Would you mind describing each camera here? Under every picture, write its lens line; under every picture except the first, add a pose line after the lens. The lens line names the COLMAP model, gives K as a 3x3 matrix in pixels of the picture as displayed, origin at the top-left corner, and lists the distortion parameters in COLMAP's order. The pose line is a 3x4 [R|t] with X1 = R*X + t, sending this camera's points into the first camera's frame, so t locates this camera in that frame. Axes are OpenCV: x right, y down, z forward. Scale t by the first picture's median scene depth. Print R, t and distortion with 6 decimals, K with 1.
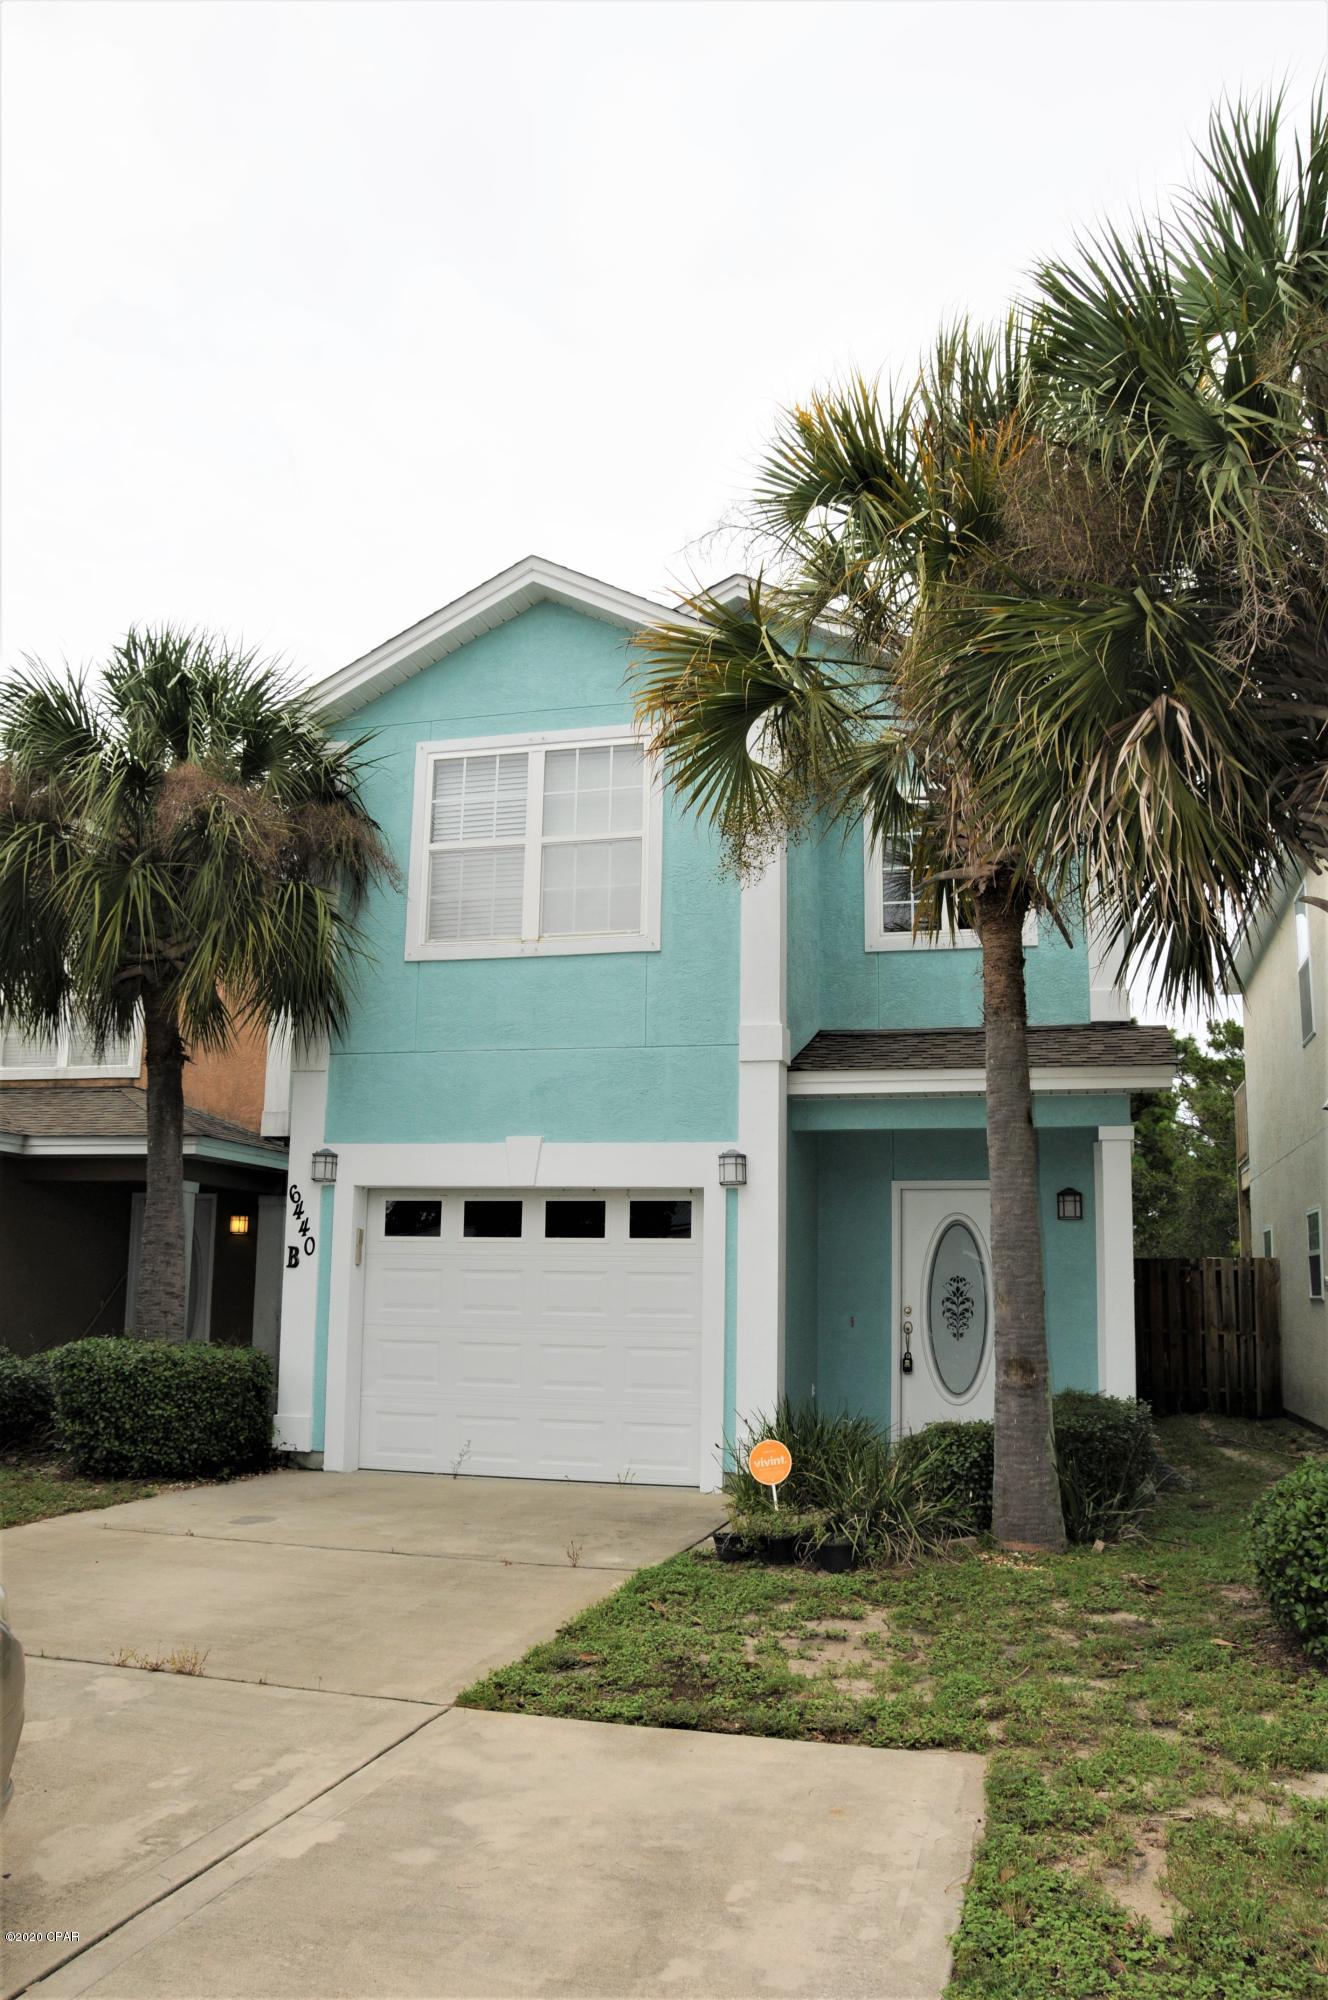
lens RADIAL K [[1582.1, 0, 663.6], [0, 1582.1, 1031.1], [0, 0, 1]] dist [-0.160335, 0.125114]
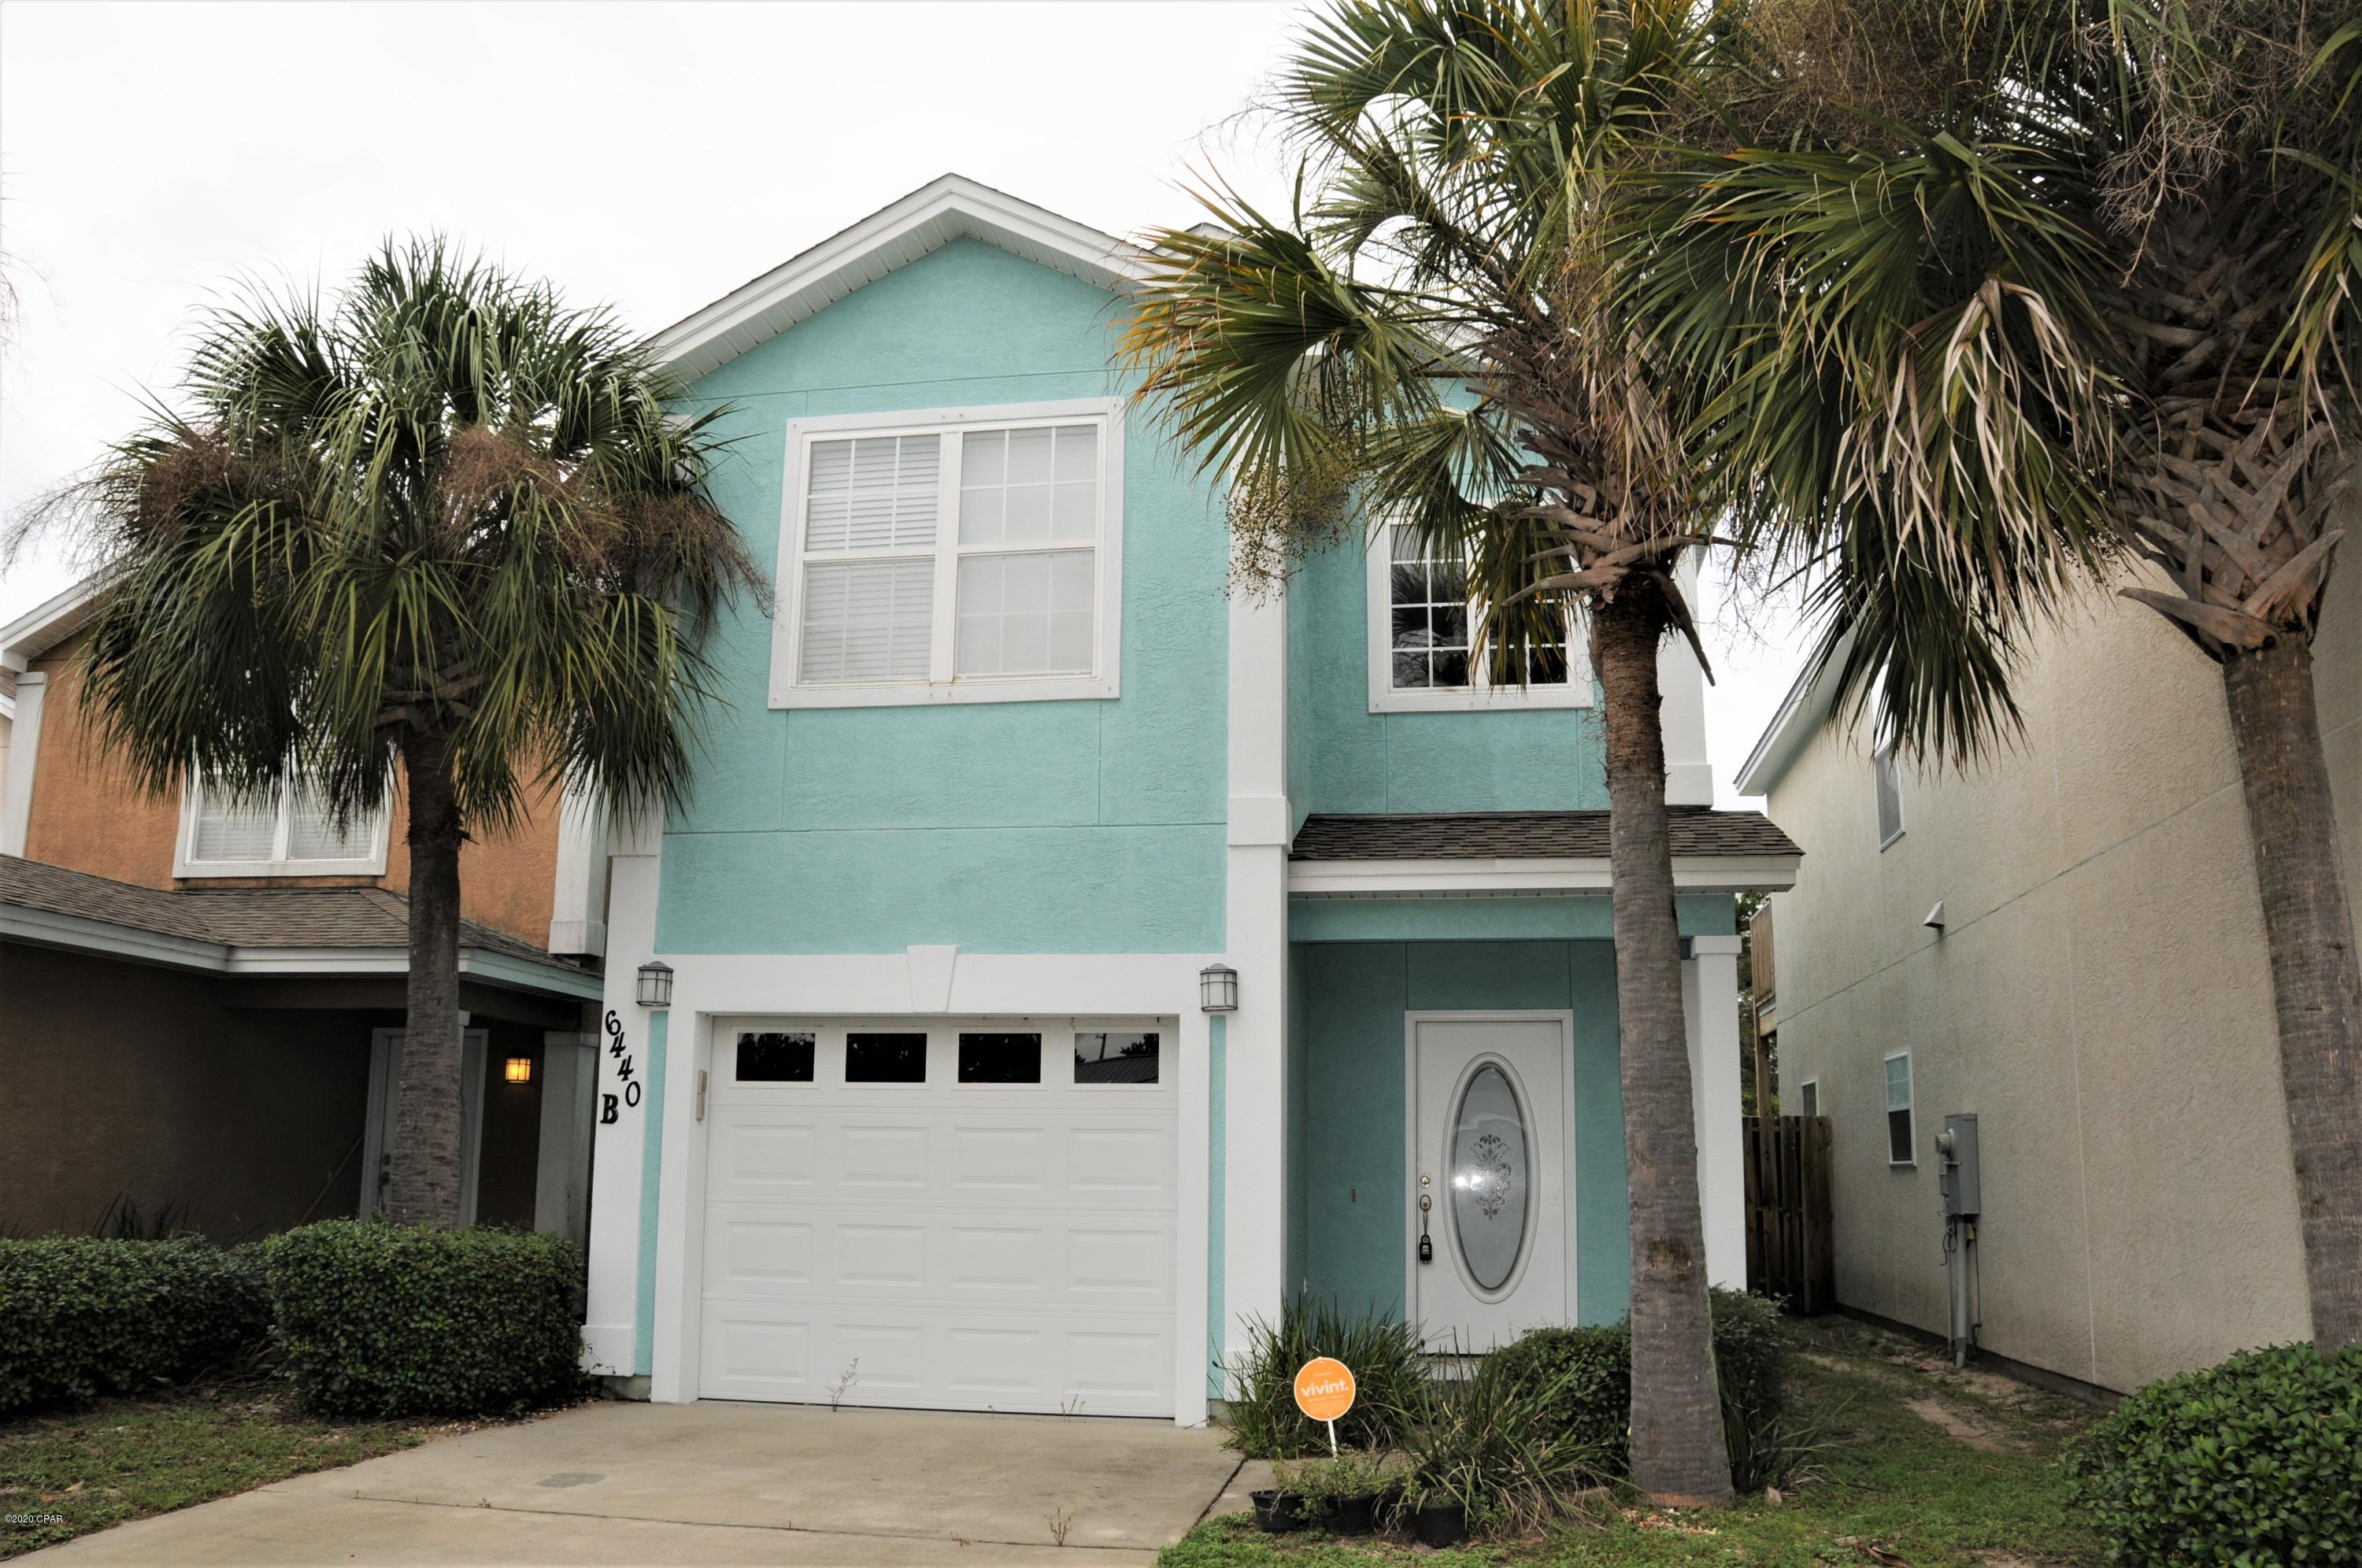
lens RADIAL K [[1868.3, 0, 1167.7], [0, 1868.3, 825.6], [0, 0, 1]] dist [-0.160335, 0.125114]
pose [[0.995283, 0.013231, 0.096104, -0.062955], [-0.011494, 0.999761, -0.018603, 0.025517], [-0.096327, 0.017410, 0.995197, 0.120413]]
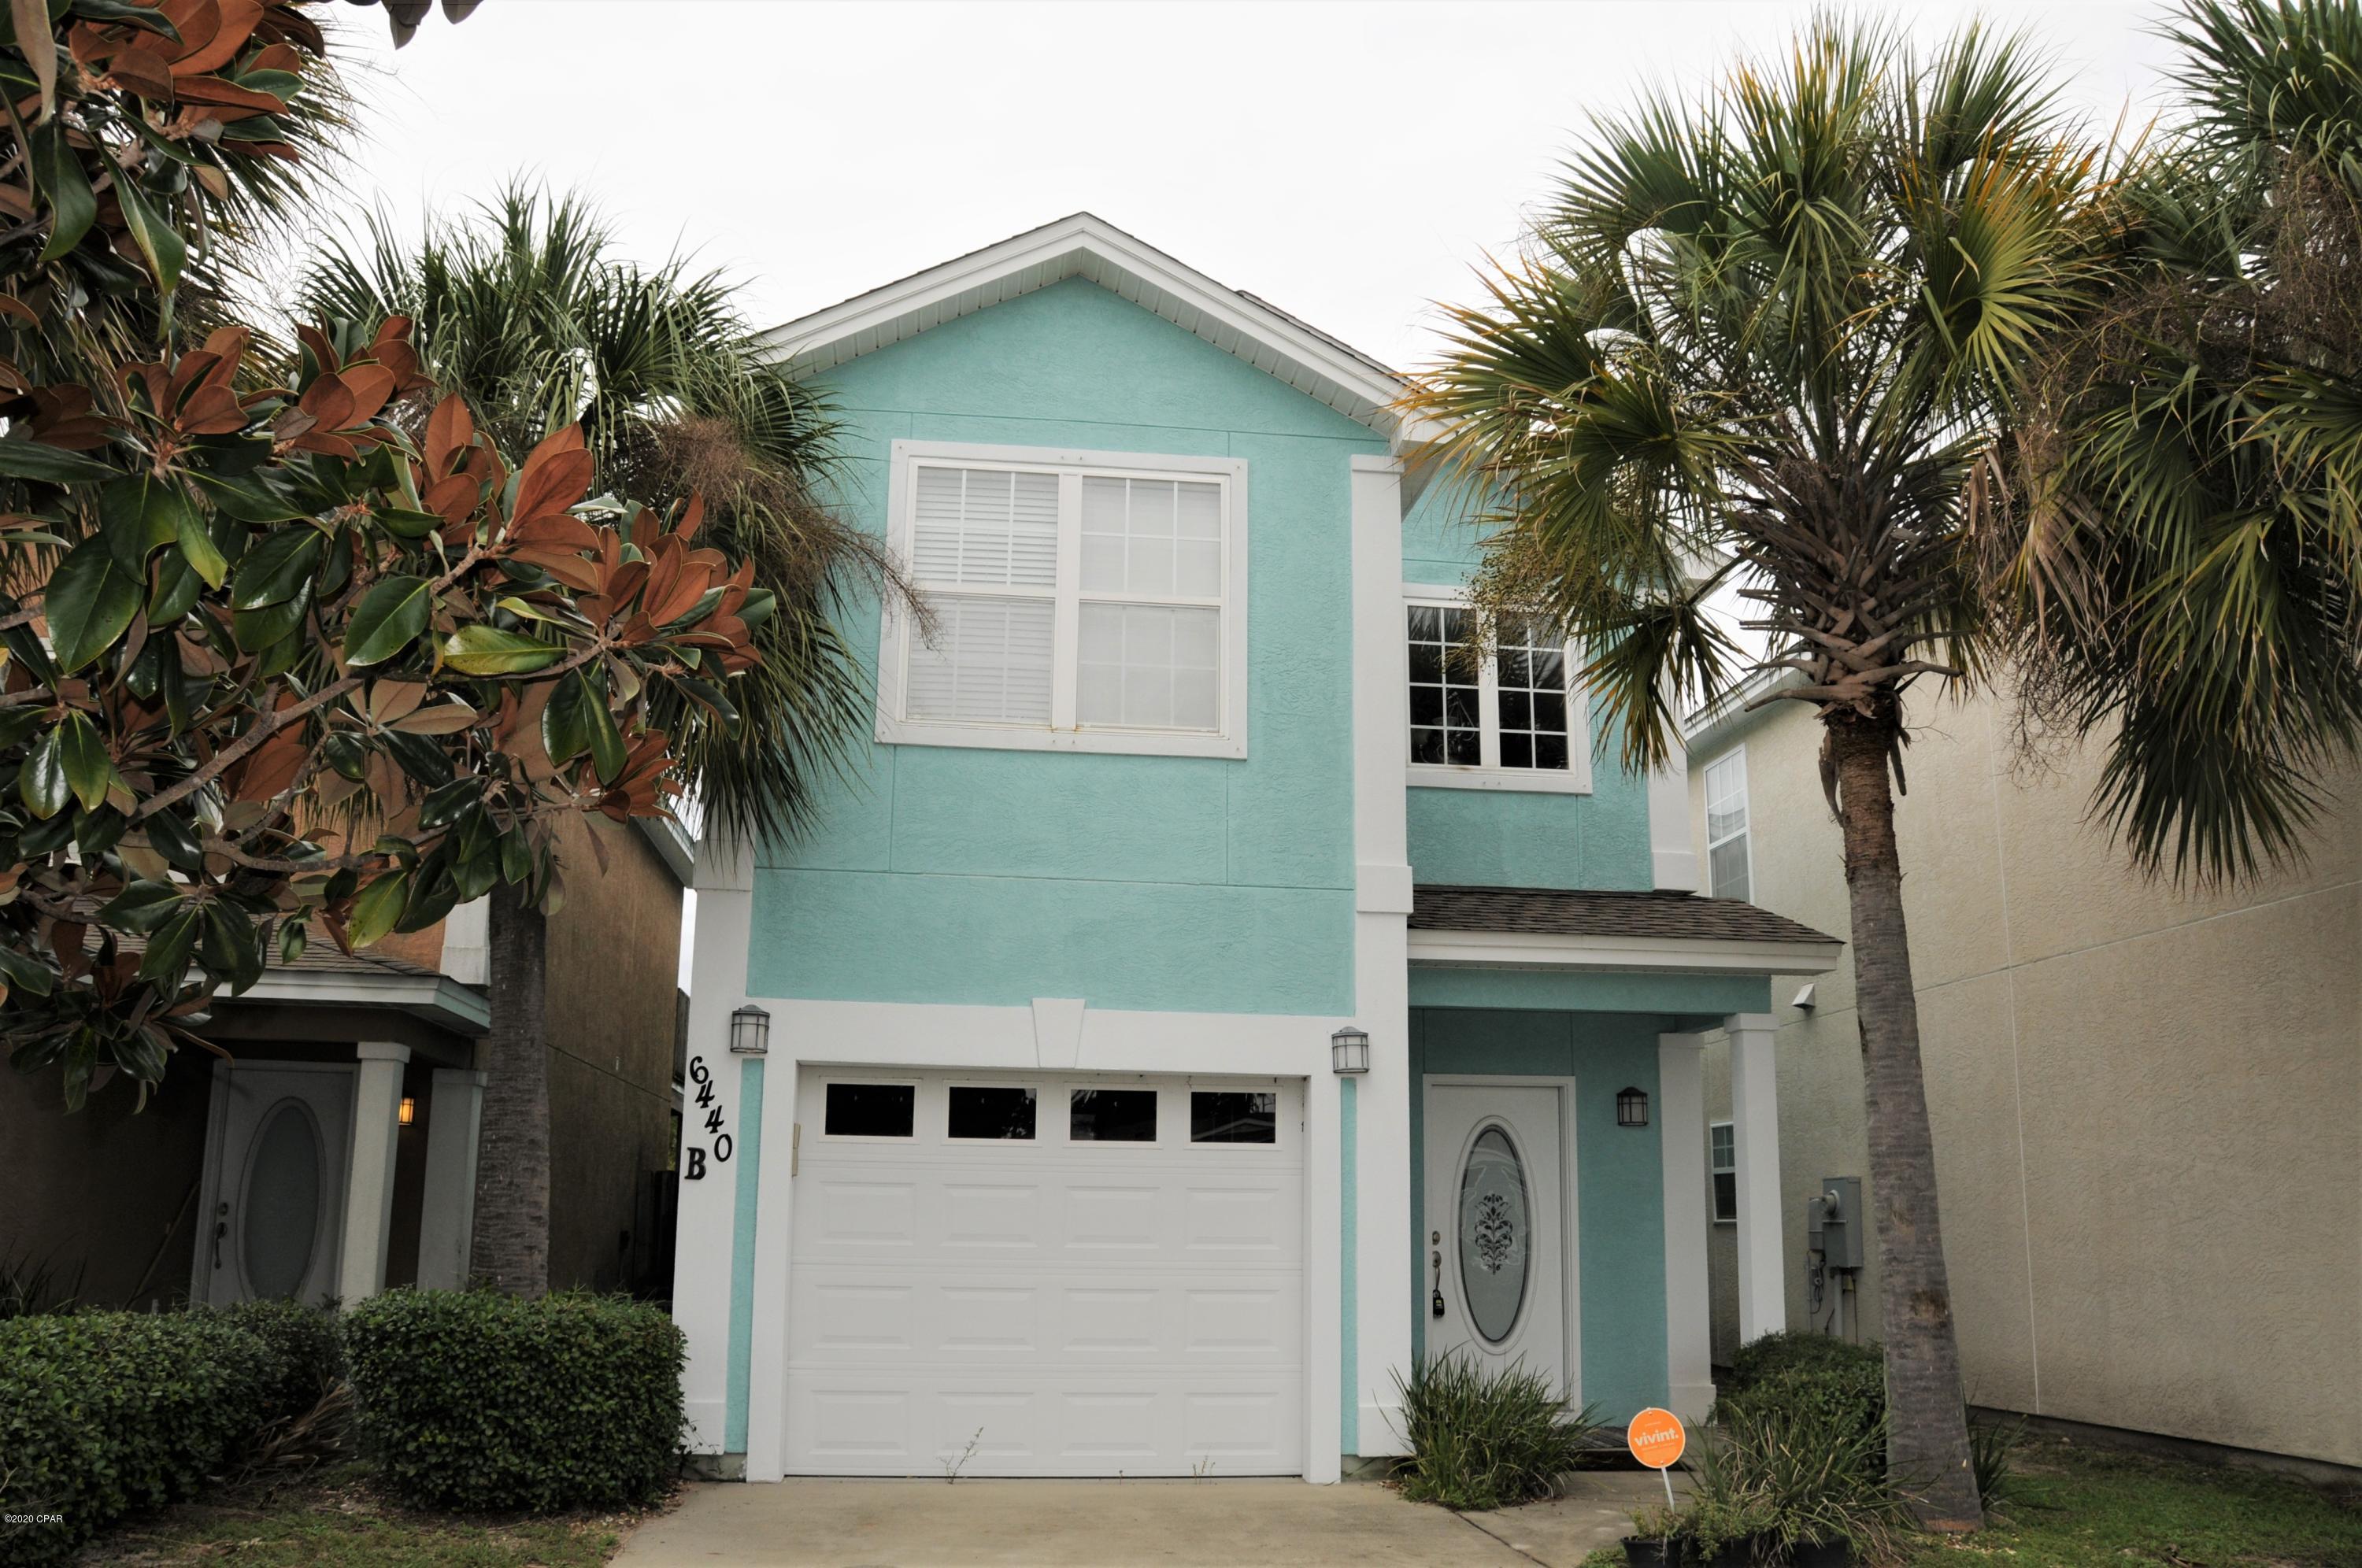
lens RADIAL K [[1868.3, 0, 1167.7], [0, 1868.3, 825.6], [0, 0, 1]] dist [-0.160335, 0.125114]
pose [[0.925774, 0.075369, 0.370489, -0.361359], [-0.060067, 0.996803, -0.052685, 0.029682], [-0.373275, 0.026520, 0.927342, 0.190240]]
